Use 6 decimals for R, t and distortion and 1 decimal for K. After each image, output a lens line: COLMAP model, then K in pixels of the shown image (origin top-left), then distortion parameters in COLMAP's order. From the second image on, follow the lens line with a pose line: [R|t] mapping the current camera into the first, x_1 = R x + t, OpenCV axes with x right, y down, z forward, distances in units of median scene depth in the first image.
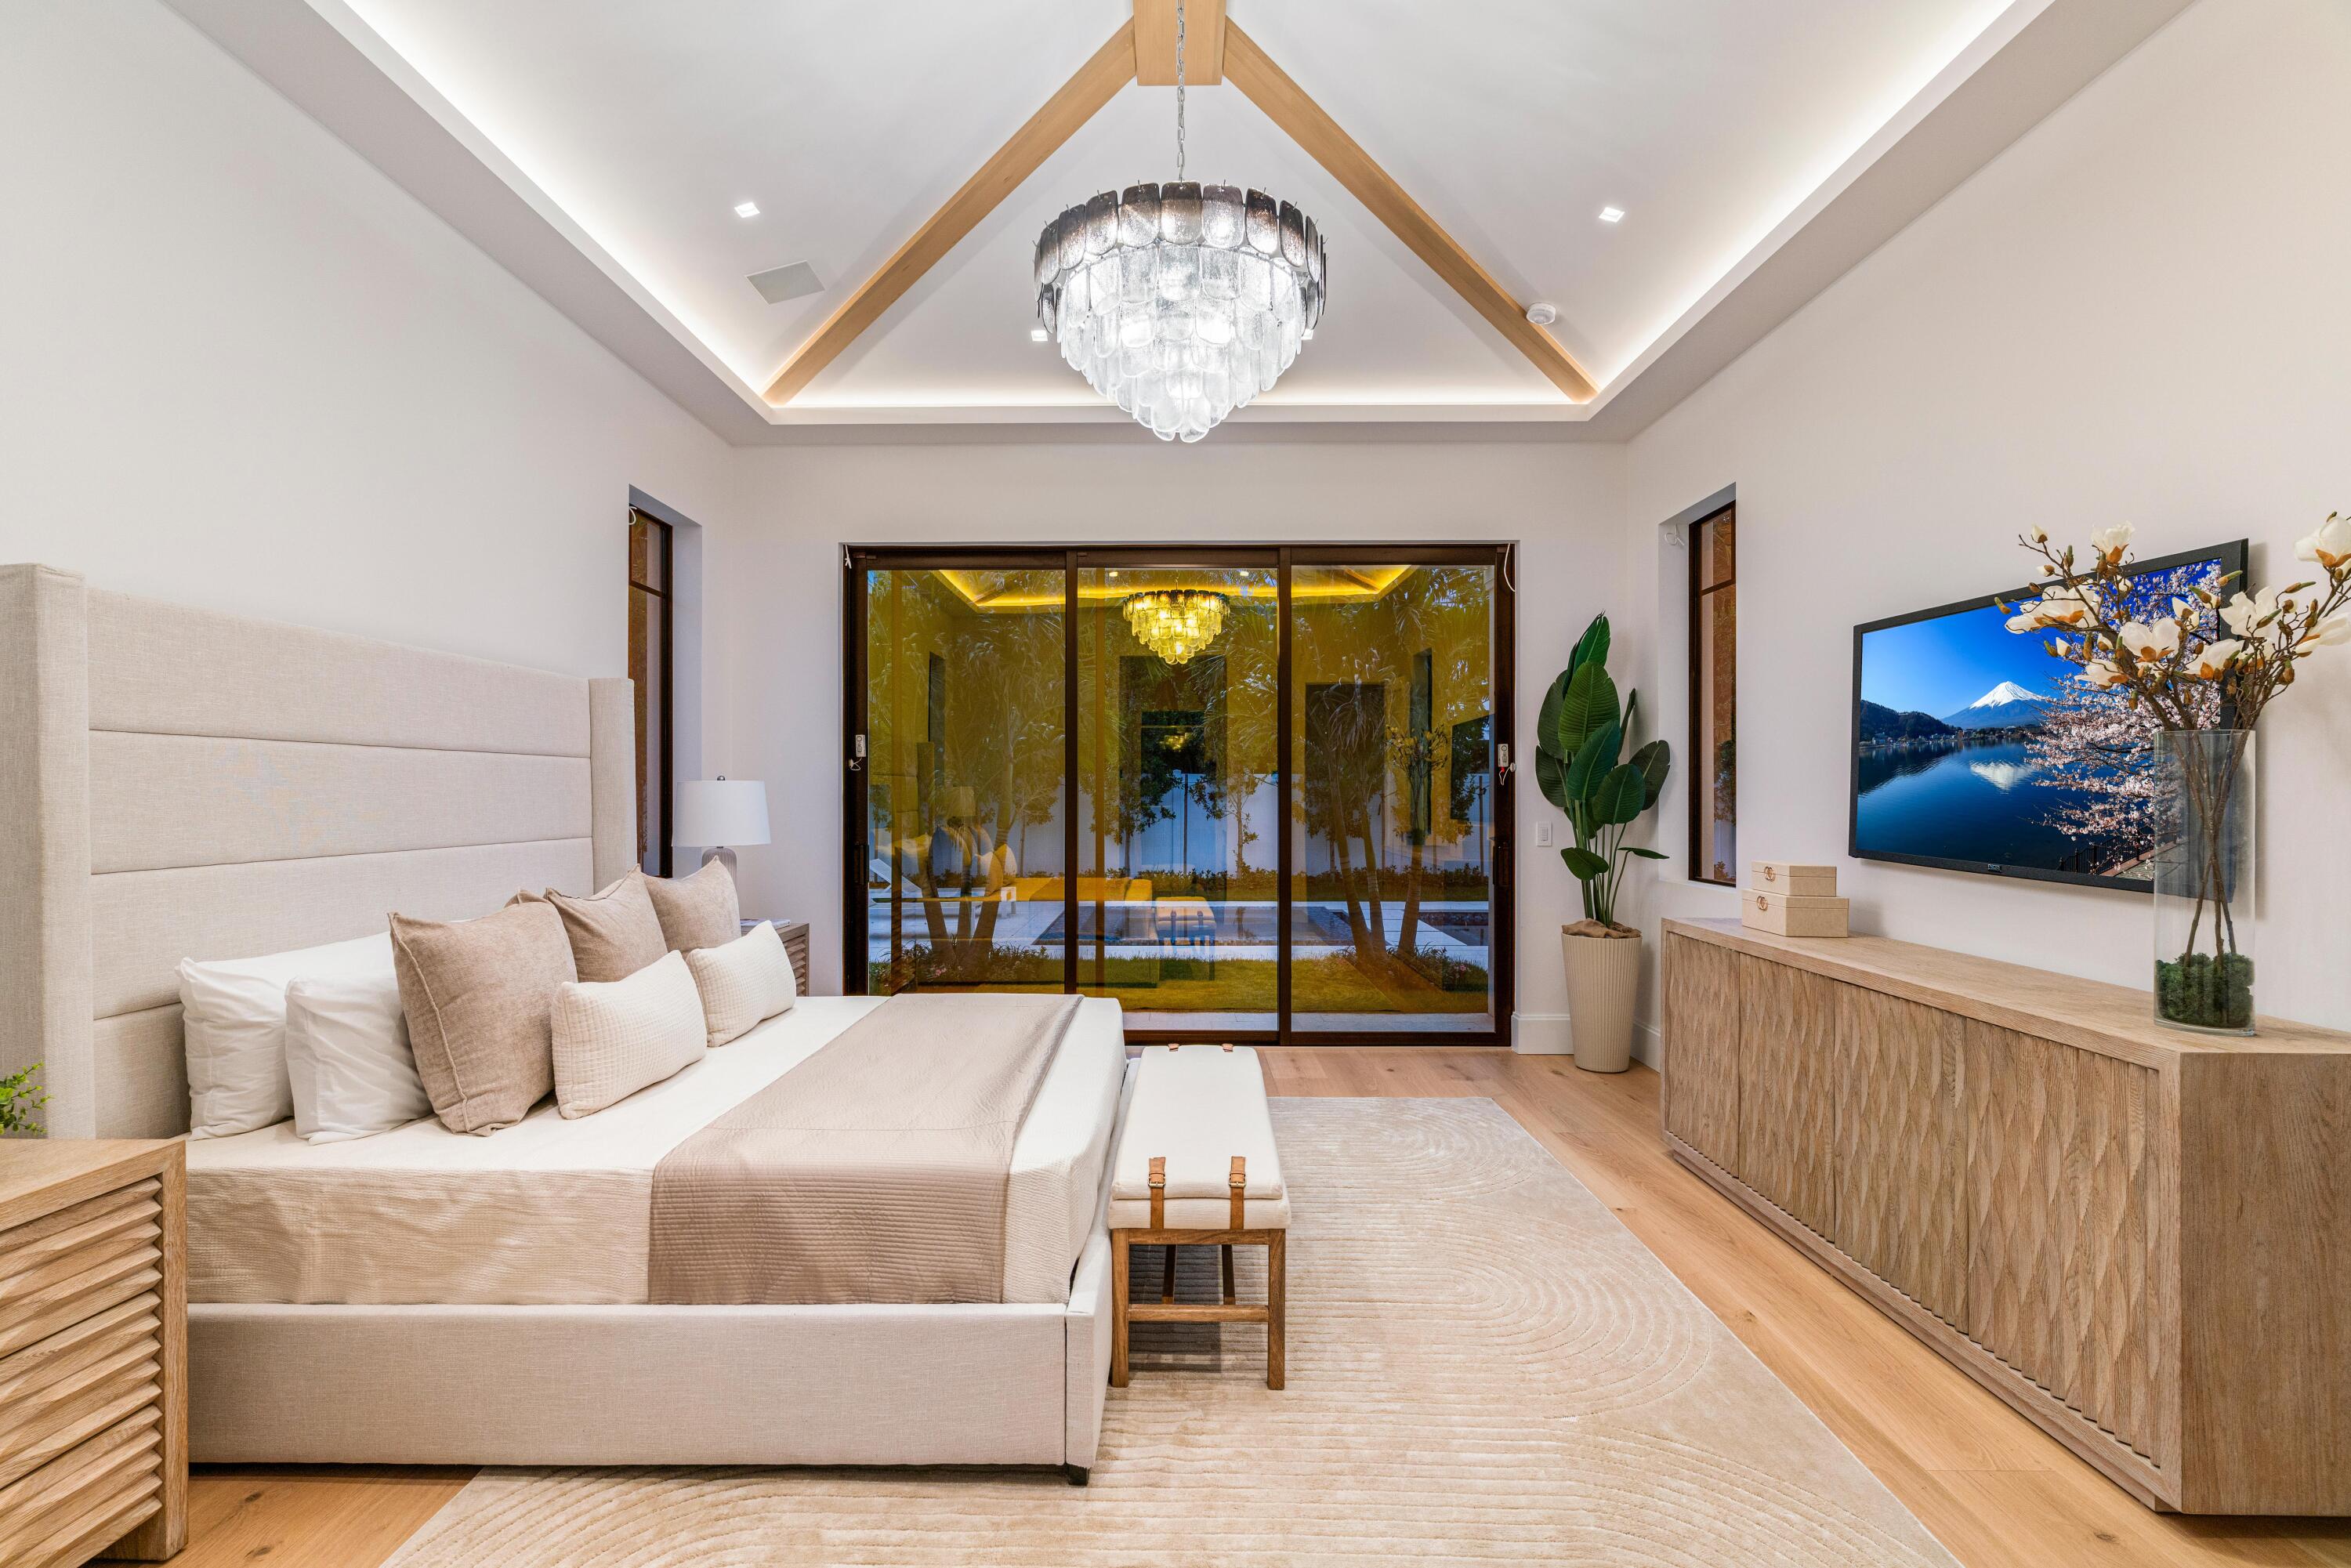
lens RADIAL K [[1106.8, 0, 1163.5], [0, 1106.8, 787.1], [0, 0, 1]] dist [-0.000364, -0.000306]
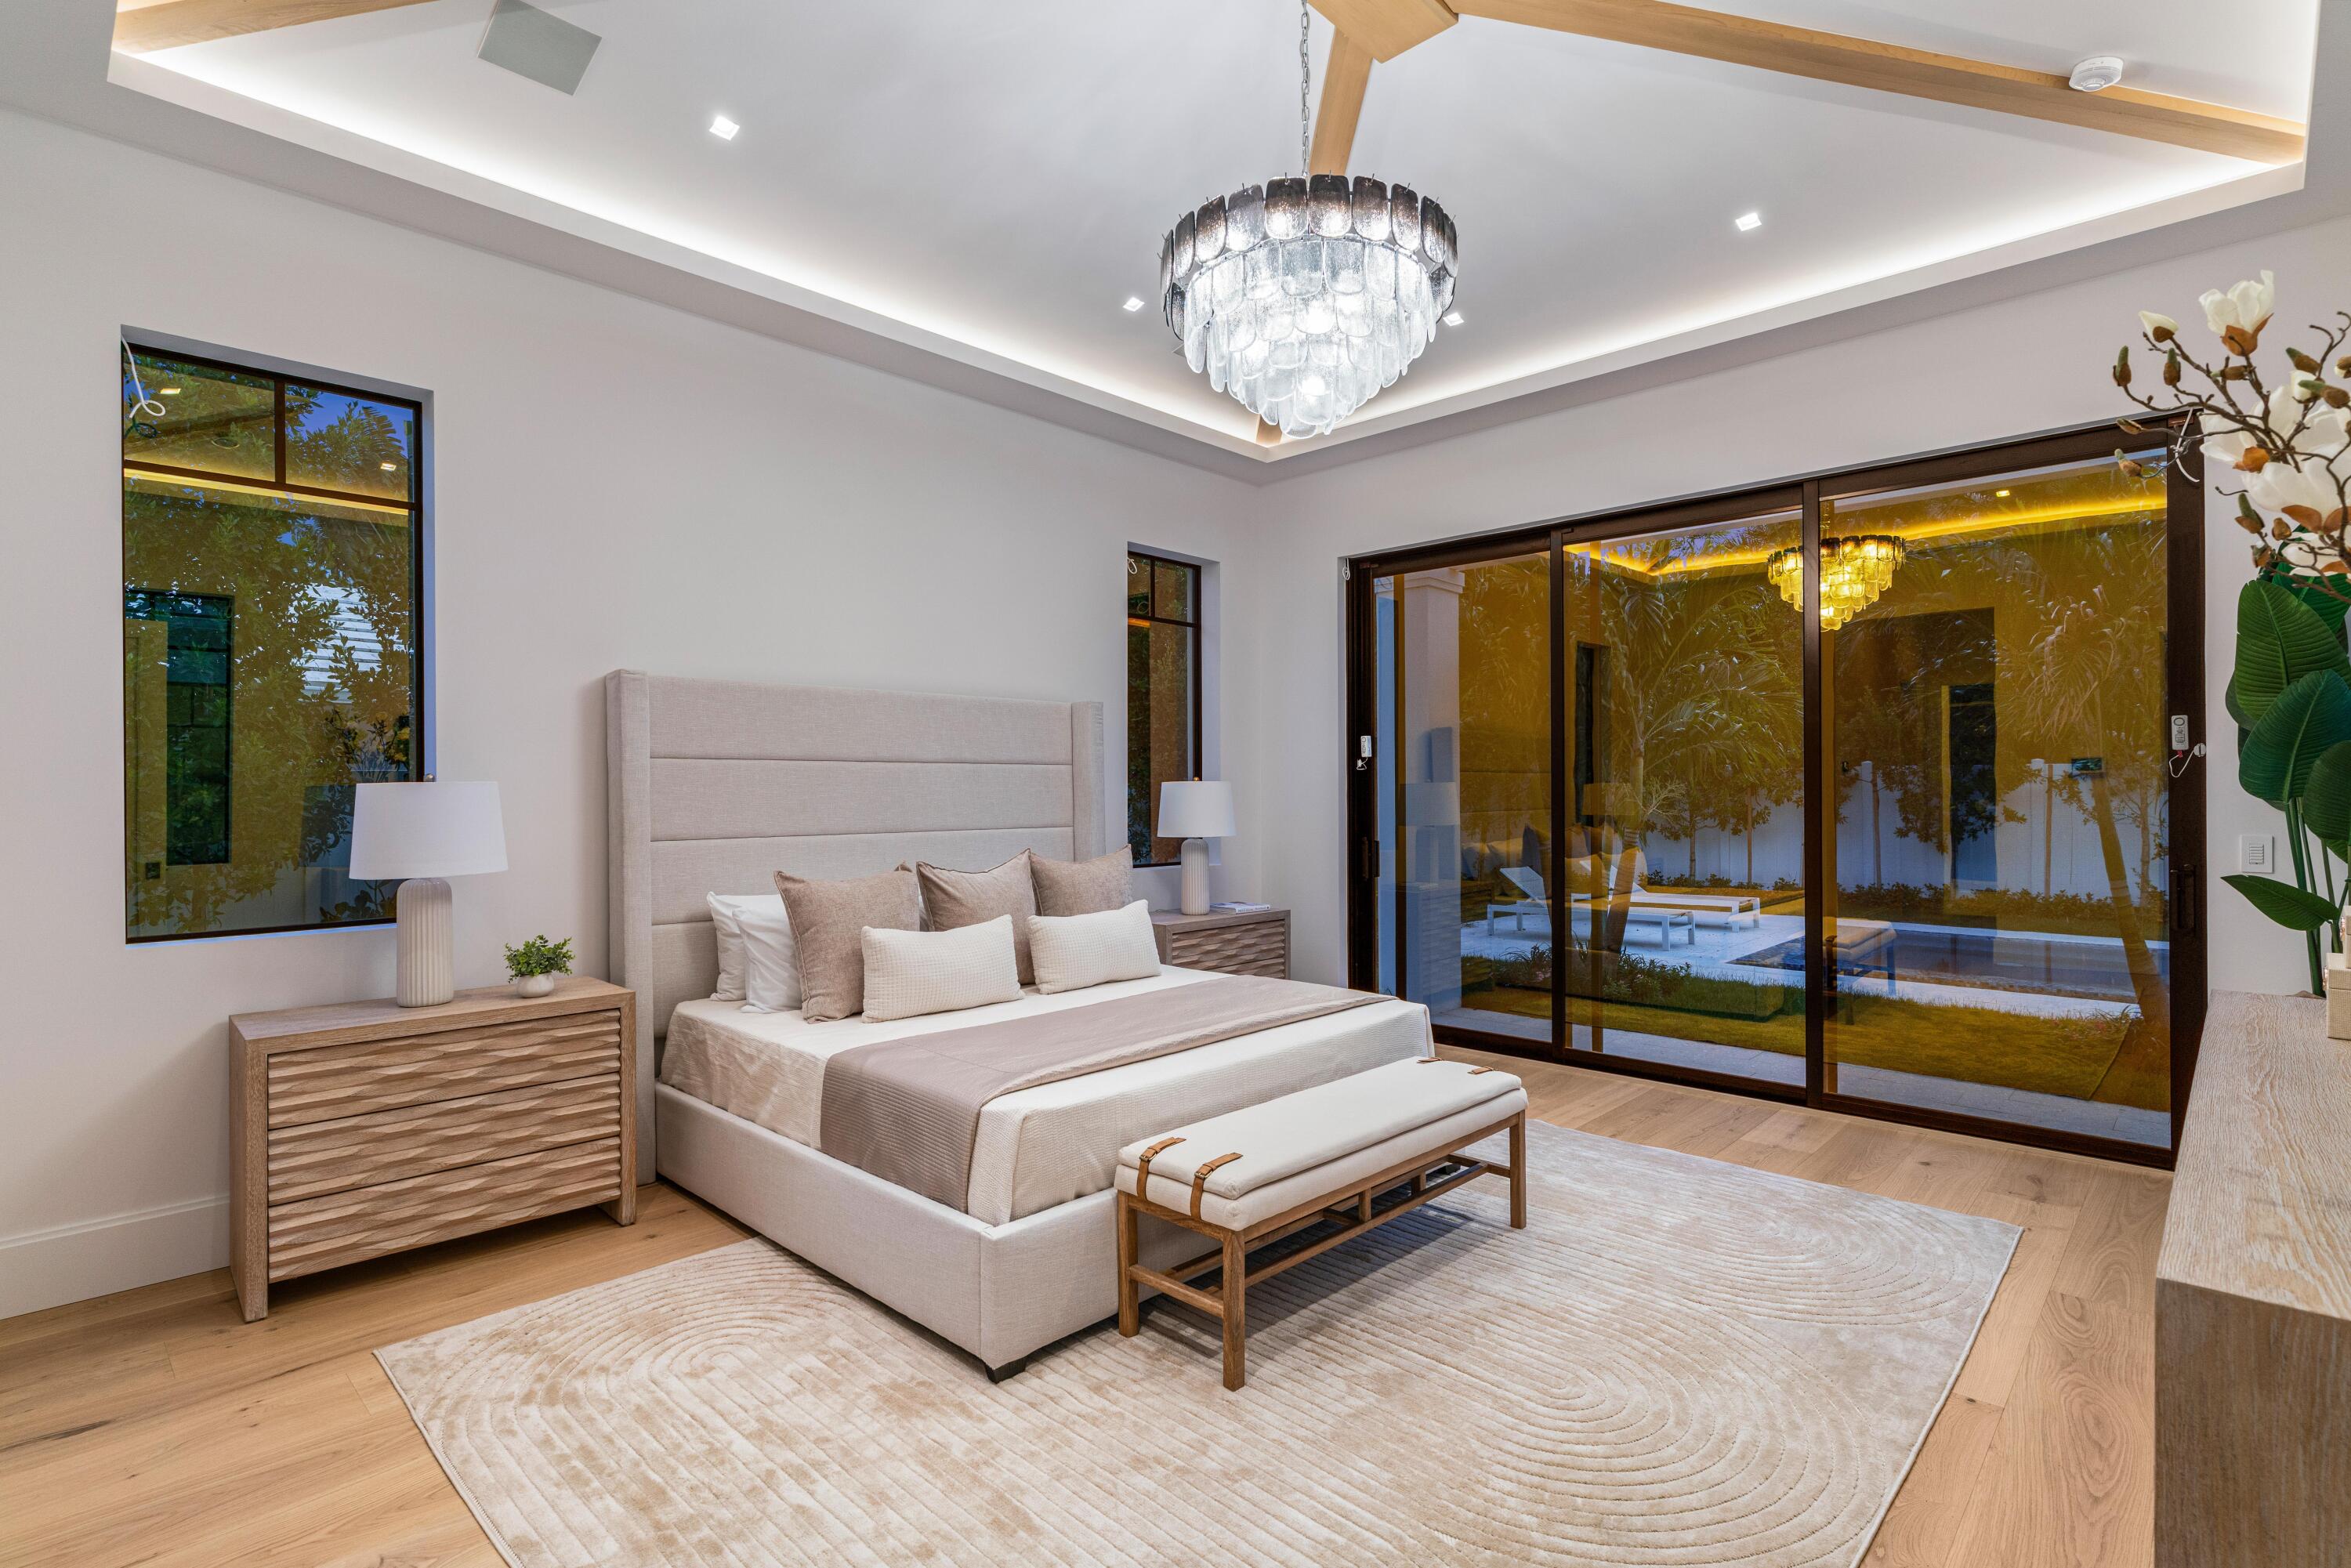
lens RADIAL K [[1123.8, 0, 1181.7], [0, 1123.8, 787.5], [0, 0, 1]] dist [0.003690, 0.000555]
pose [[0.728337, -0.004399, -0.685205, 0.629291], [0.006577, 0.999978, 0.000572, -0.000273], [0.685187, -0.004923, 0.728350, 0.190308]]
